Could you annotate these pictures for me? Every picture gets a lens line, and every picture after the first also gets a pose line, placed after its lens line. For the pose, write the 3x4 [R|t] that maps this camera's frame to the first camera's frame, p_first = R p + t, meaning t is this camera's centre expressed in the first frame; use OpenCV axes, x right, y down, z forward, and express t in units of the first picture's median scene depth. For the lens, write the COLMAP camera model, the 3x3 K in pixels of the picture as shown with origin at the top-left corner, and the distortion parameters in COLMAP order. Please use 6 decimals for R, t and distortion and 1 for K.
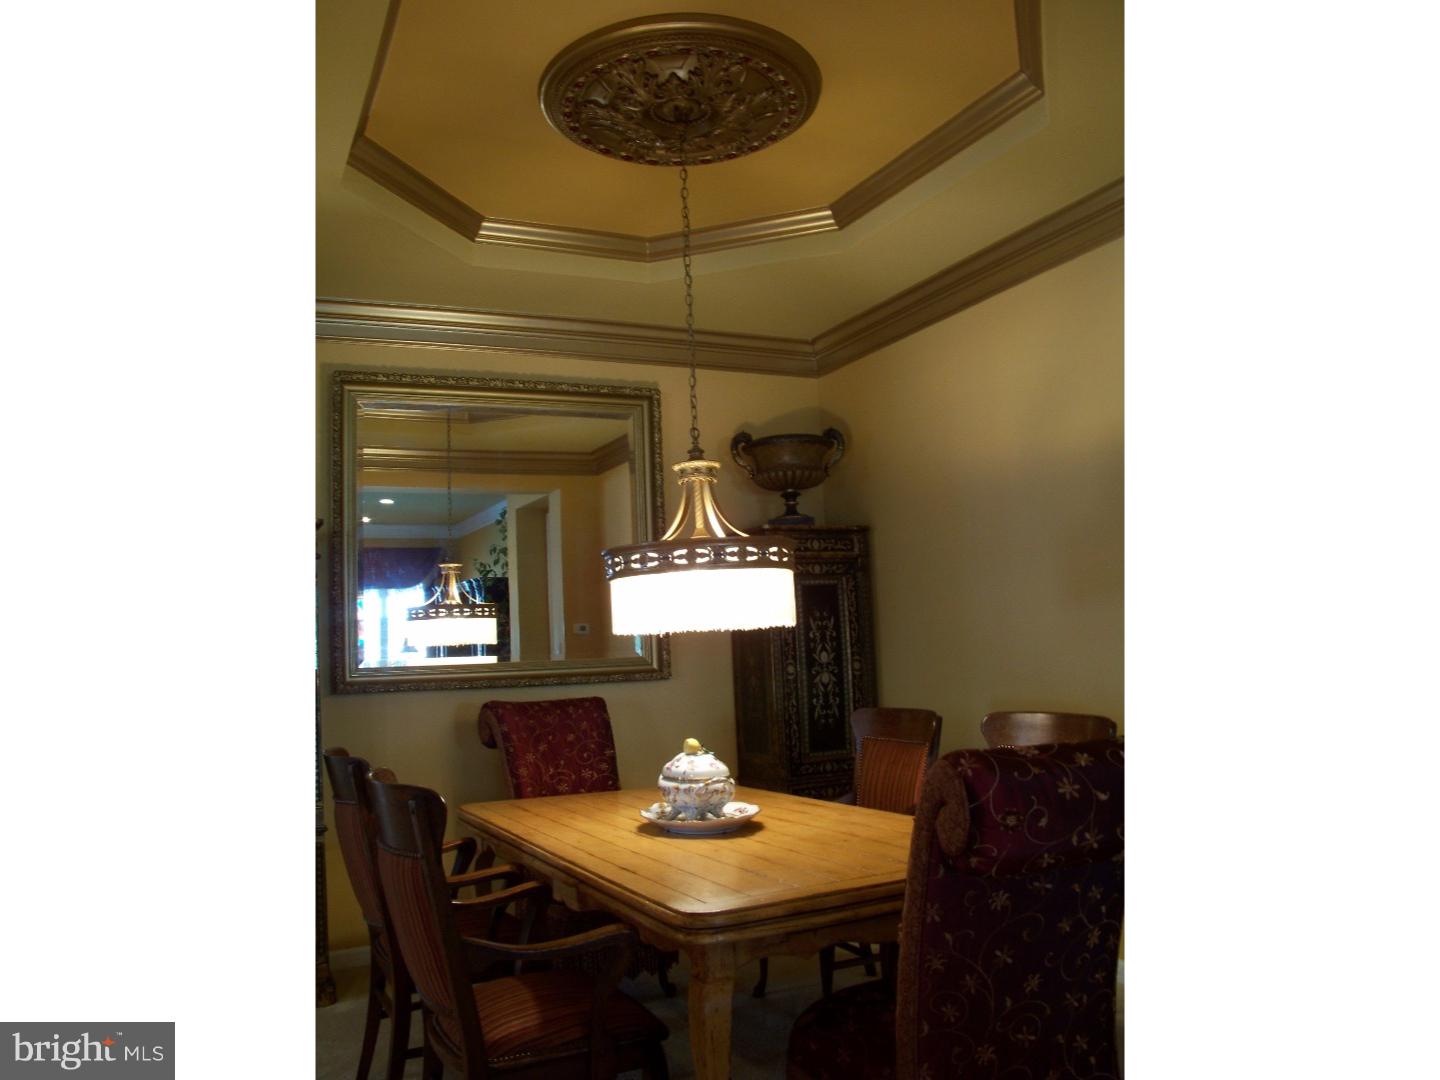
lens RADIAL K [[1018.8, 0, 720.0], [0, 1018.8, 540.0], [0, 0, 1]] dist [-0.235042, 0.072133]
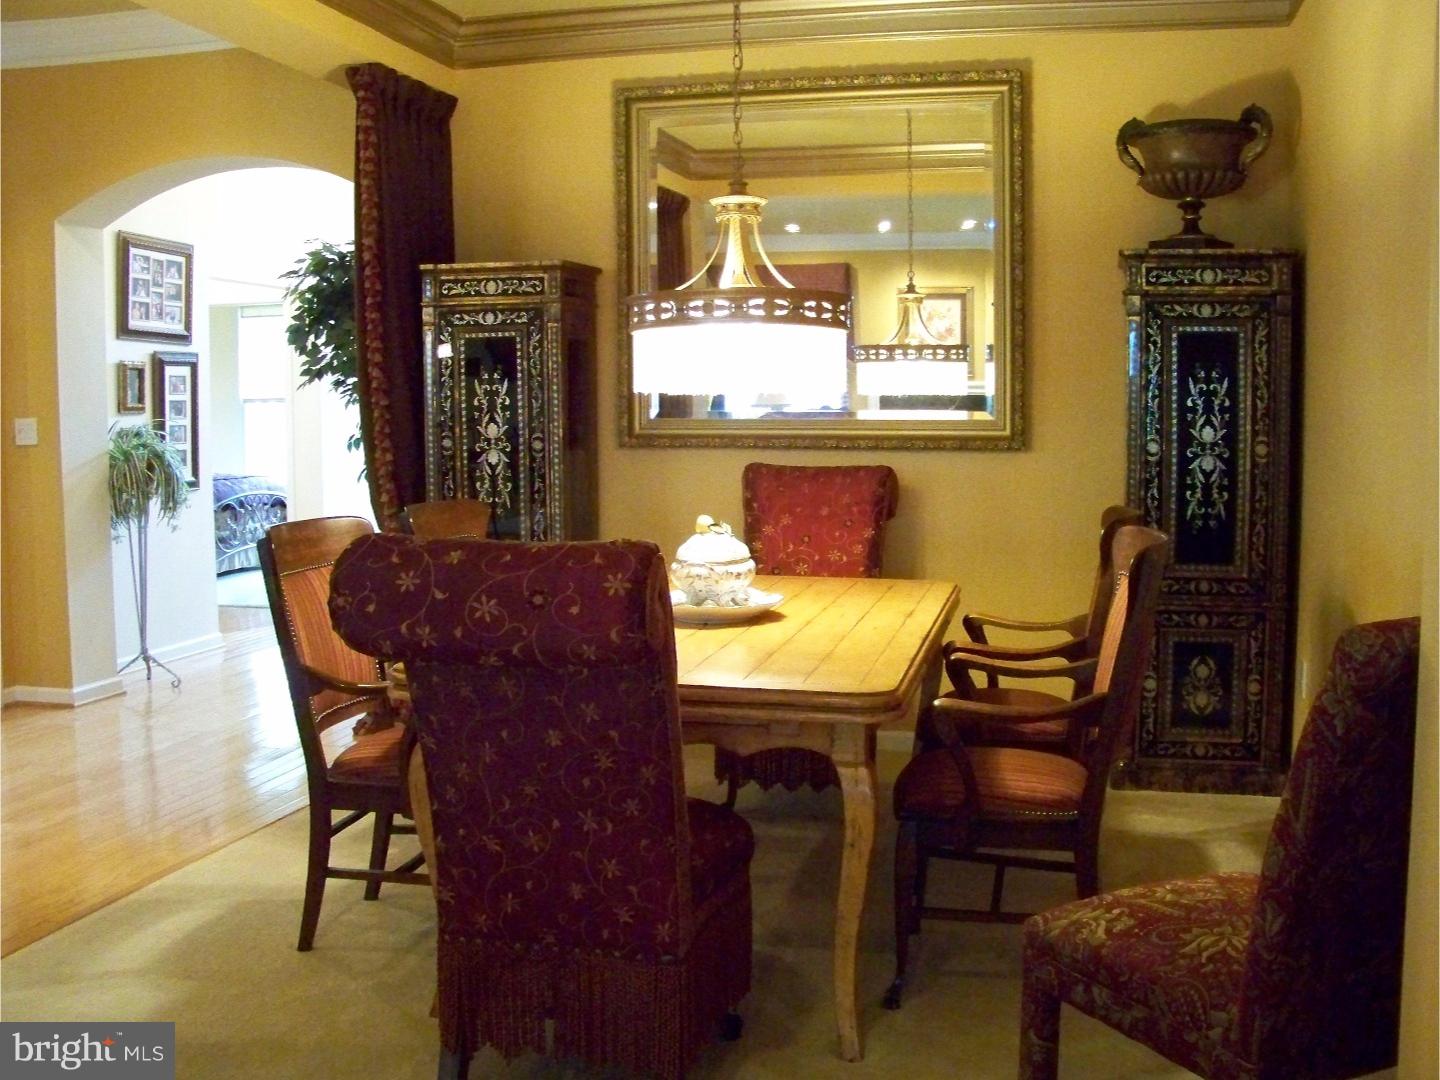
lens RADIAL K [[1404.4, 0, 722.1], [0, 1404.4, 527.2], [0, 0, 1]] dist [-0.254483, 0.268211]
pose [[0.781278, 0.095675, -0.616807, 0.434643], [0.032158, 0.980701, 0.192853, -0.017285], [0.623354, -0.170507, 0.763123, 0.036930]]
